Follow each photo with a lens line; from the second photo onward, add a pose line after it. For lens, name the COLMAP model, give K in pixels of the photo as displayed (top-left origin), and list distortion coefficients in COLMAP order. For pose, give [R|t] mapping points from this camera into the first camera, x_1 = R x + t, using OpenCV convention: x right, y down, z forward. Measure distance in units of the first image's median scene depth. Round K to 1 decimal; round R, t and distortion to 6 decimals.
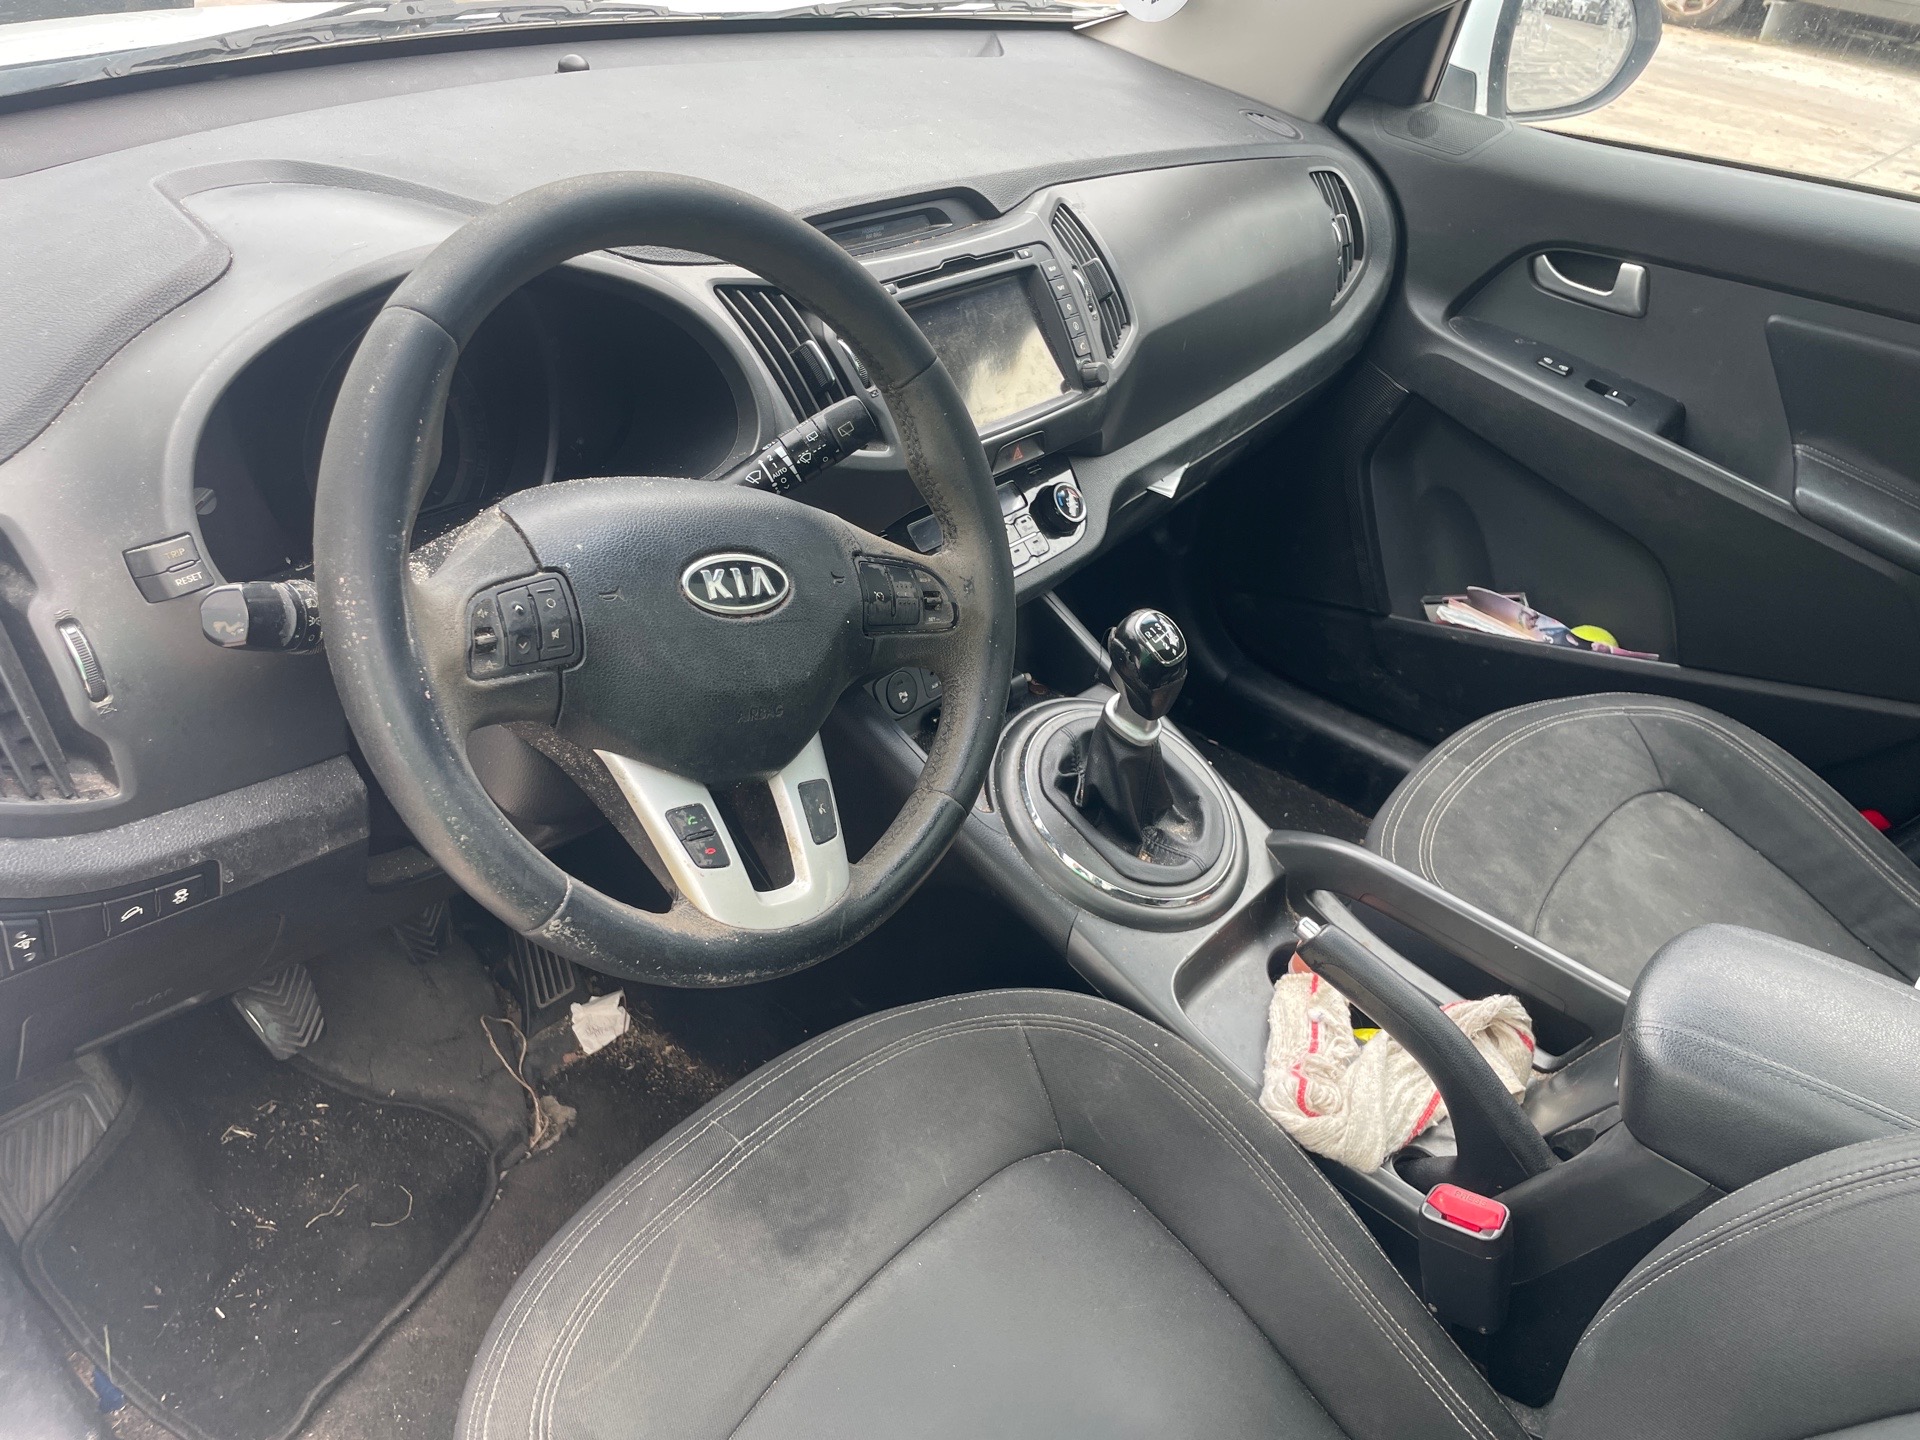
lens RADIAL K [[1447.1, 0, 969.4], [0, 1447.1, 722.0], [0, 0, 1]] dist [0.087159, -0.129981]
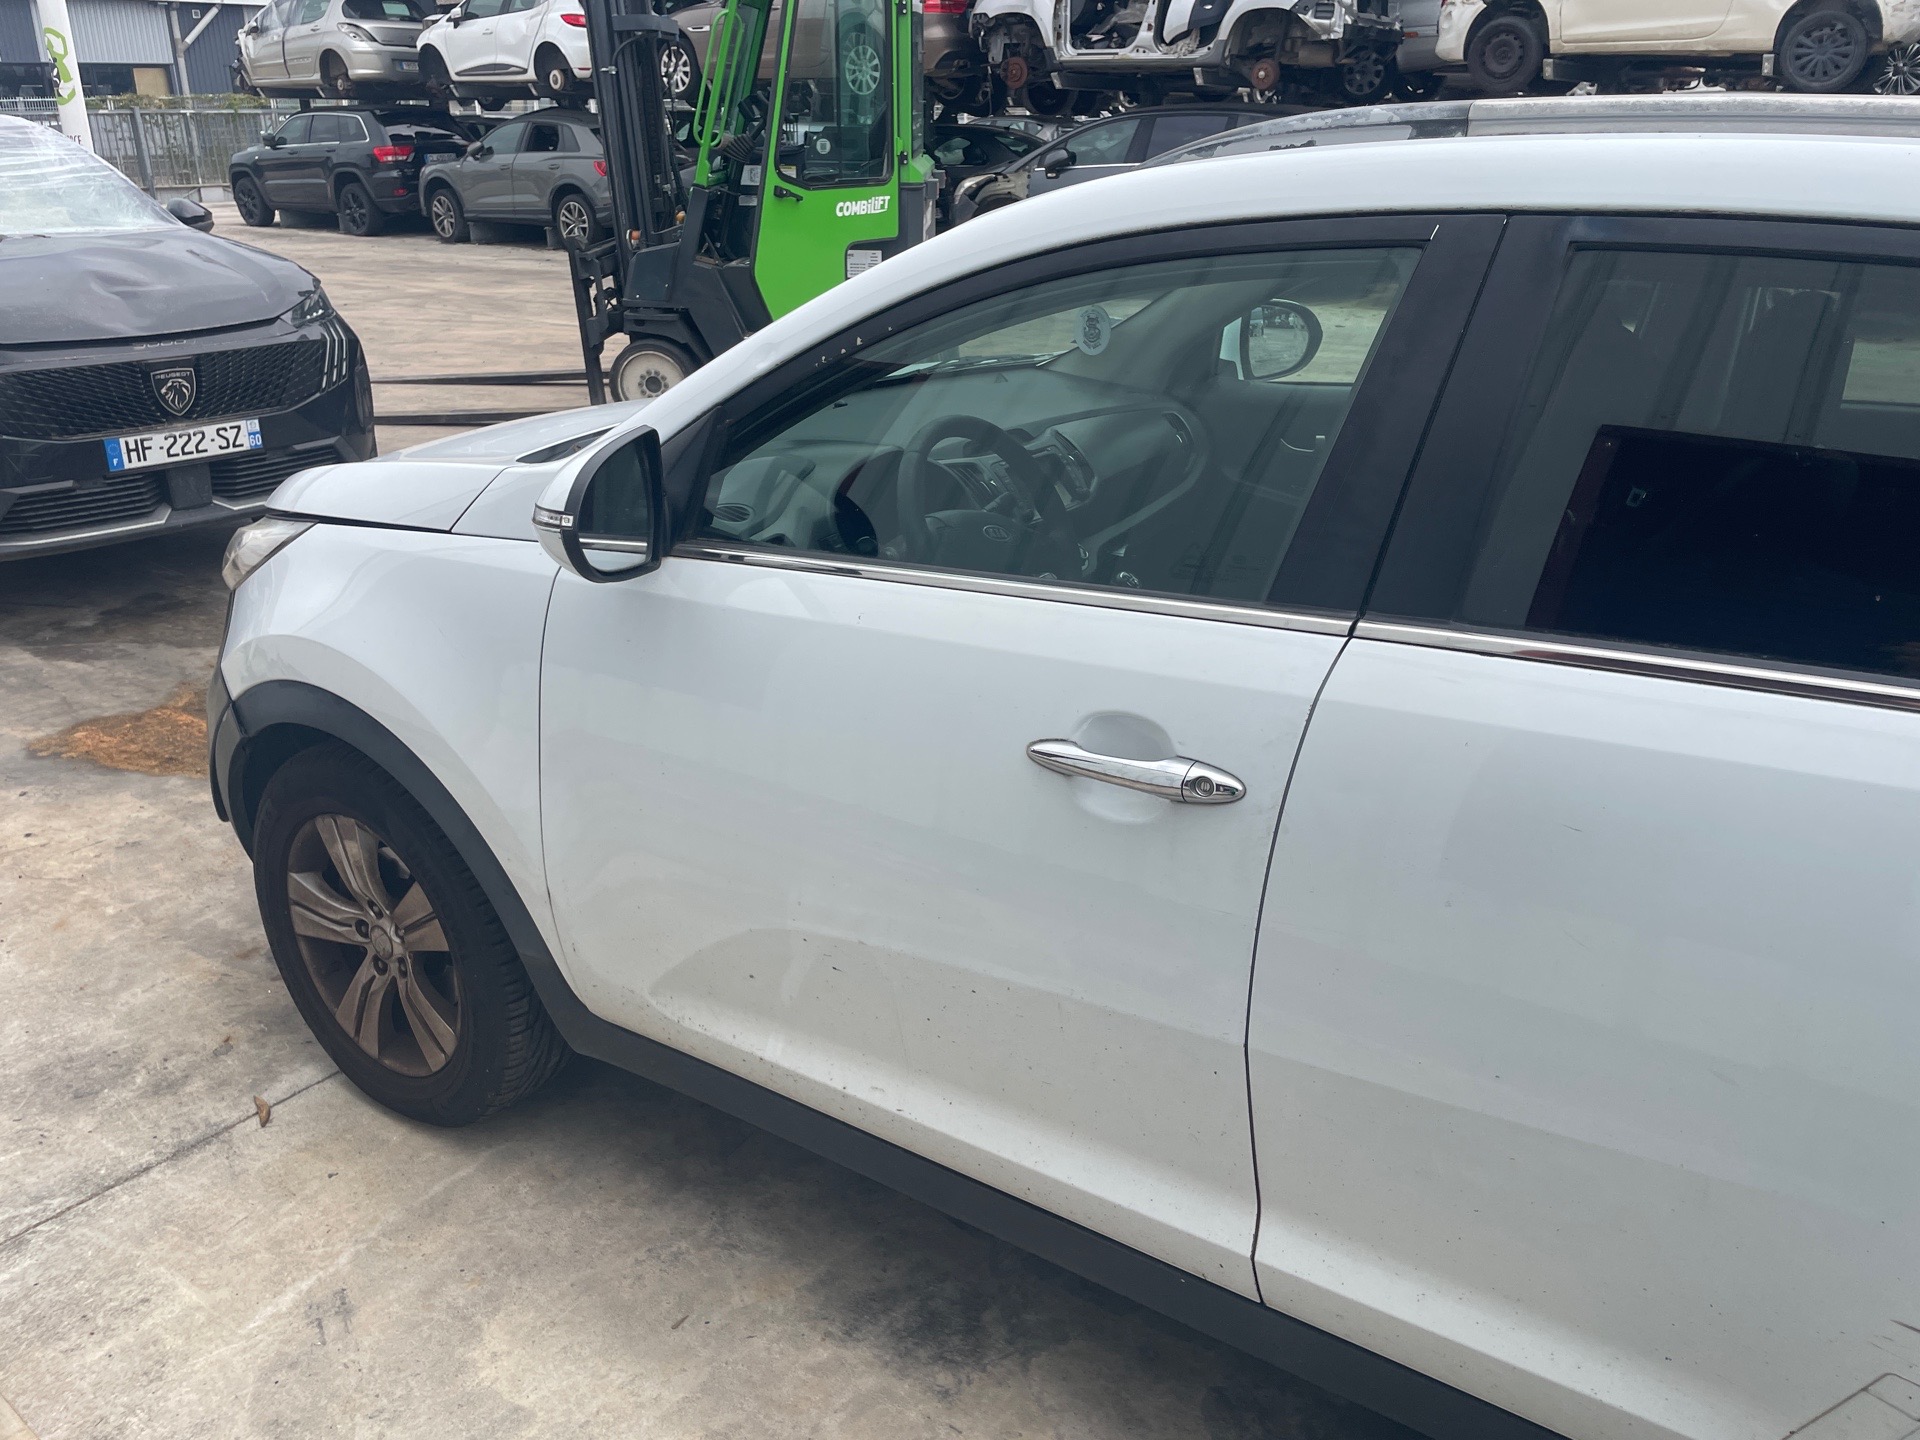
lens RADIAL K [[1451.0, 0, 948.5], [0, 1451.0, 710.7], [0, 0, 1]] dist [0.085150, -0.114596]
pose [[0.990735, -0.129429, 0.041133, -0.284265], [0.135318, 0.966488, -0.218152, 0.605961], [-0.011519, 0.221697, 0.975048, -1.265583]]
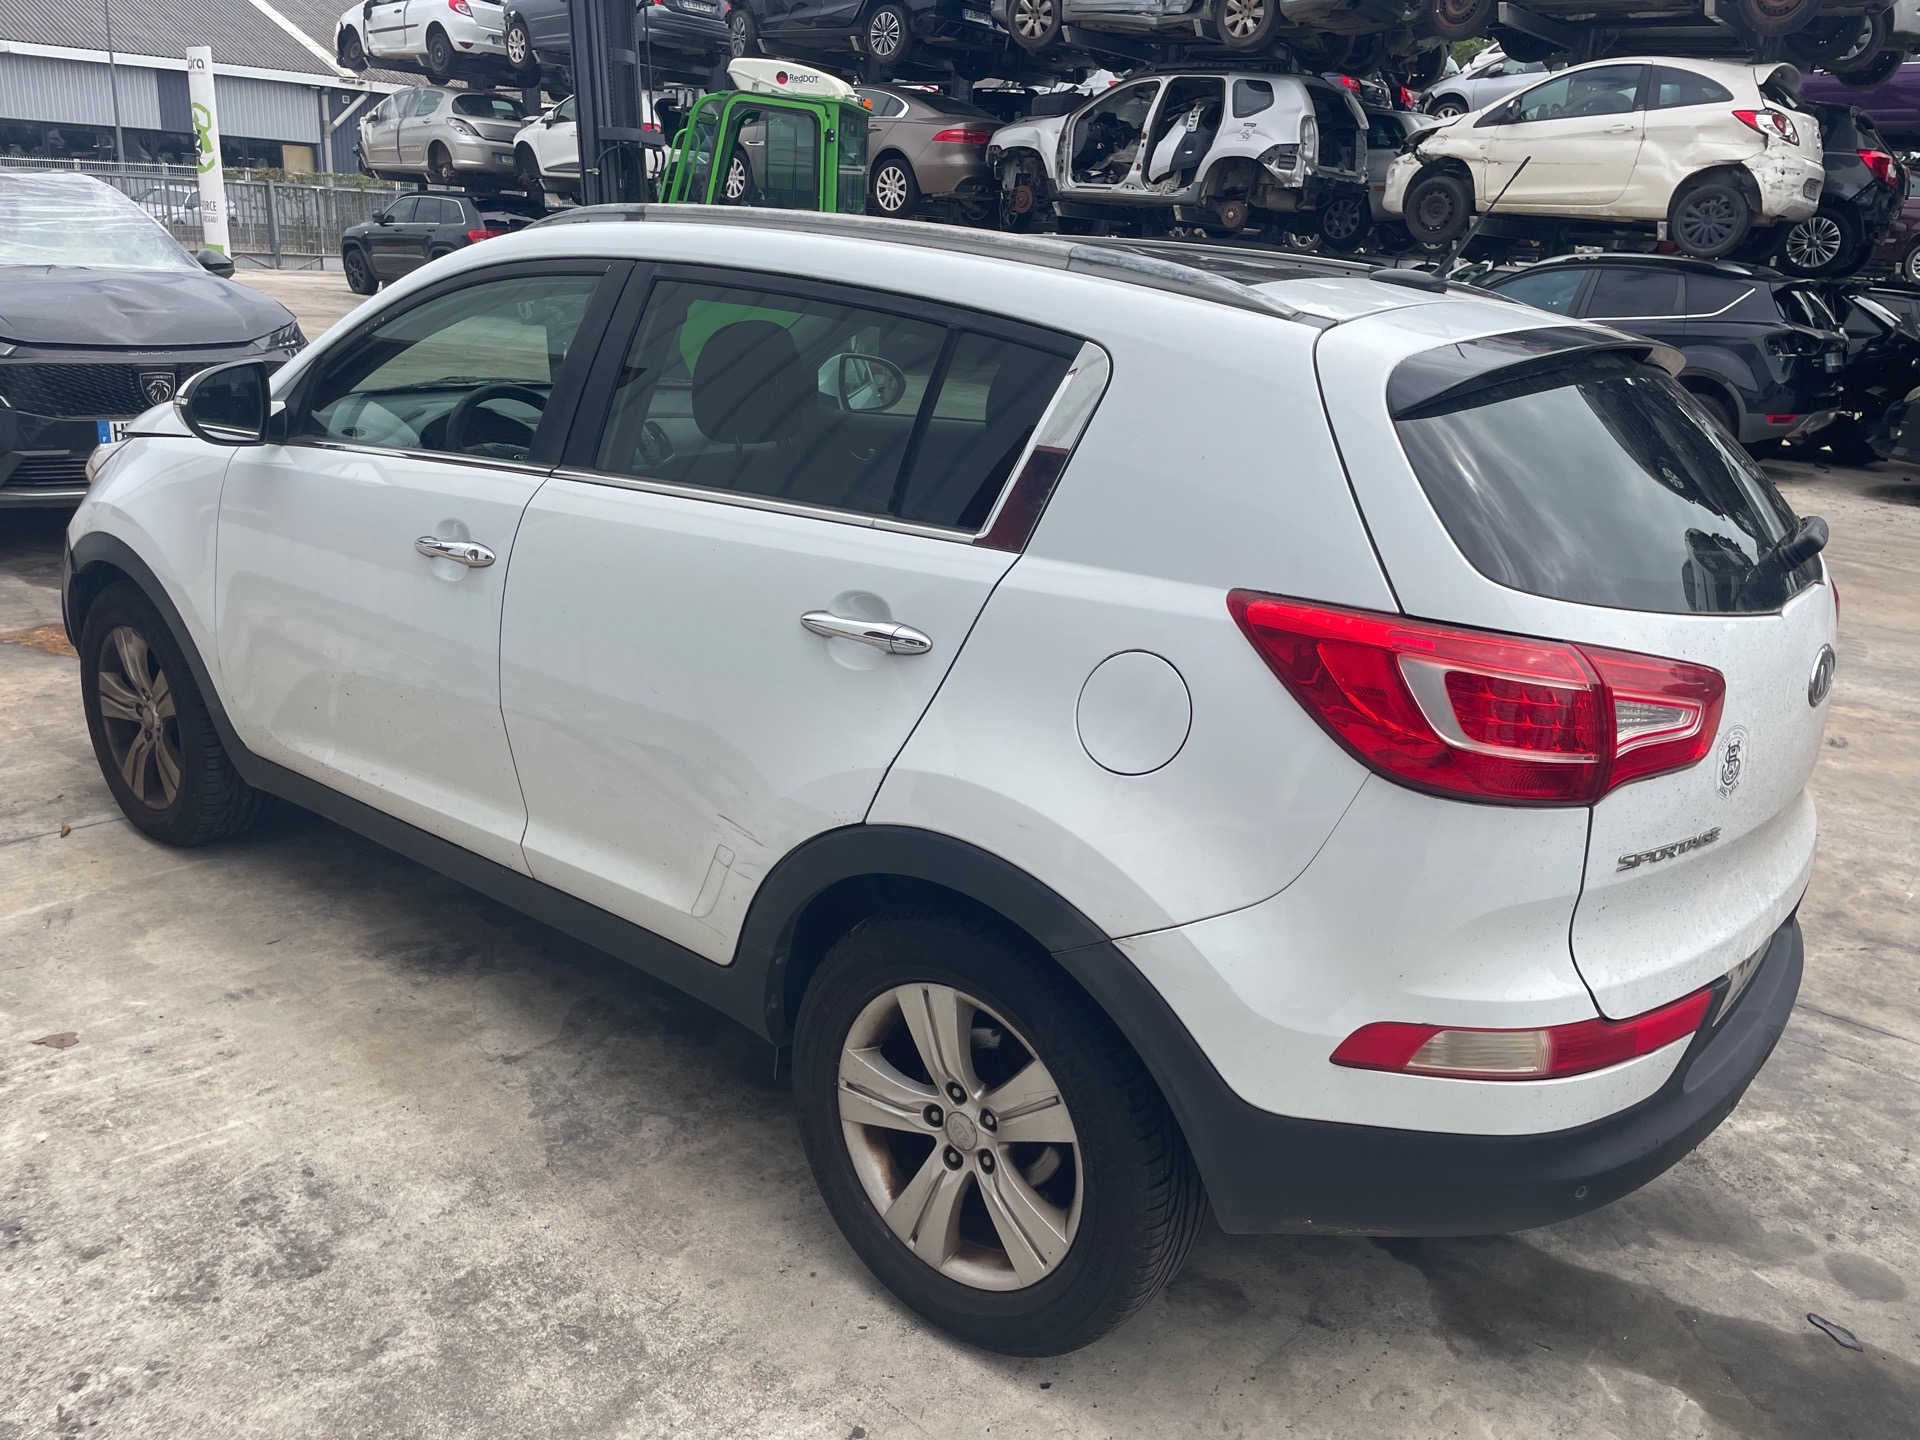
lens RADIAL K [[1448.9, 0, 962.4], [0, 1448.9, 732.2], [0, 0, 1]] dist [0.086527, -0.114371]
pose [[0.998905, -0.046768, 0.000774, 0.805020], [0.045124, 0.959167, -0.279217, 1.431362], [0.012316, 0.278946, 0.960228, -2.232293]]
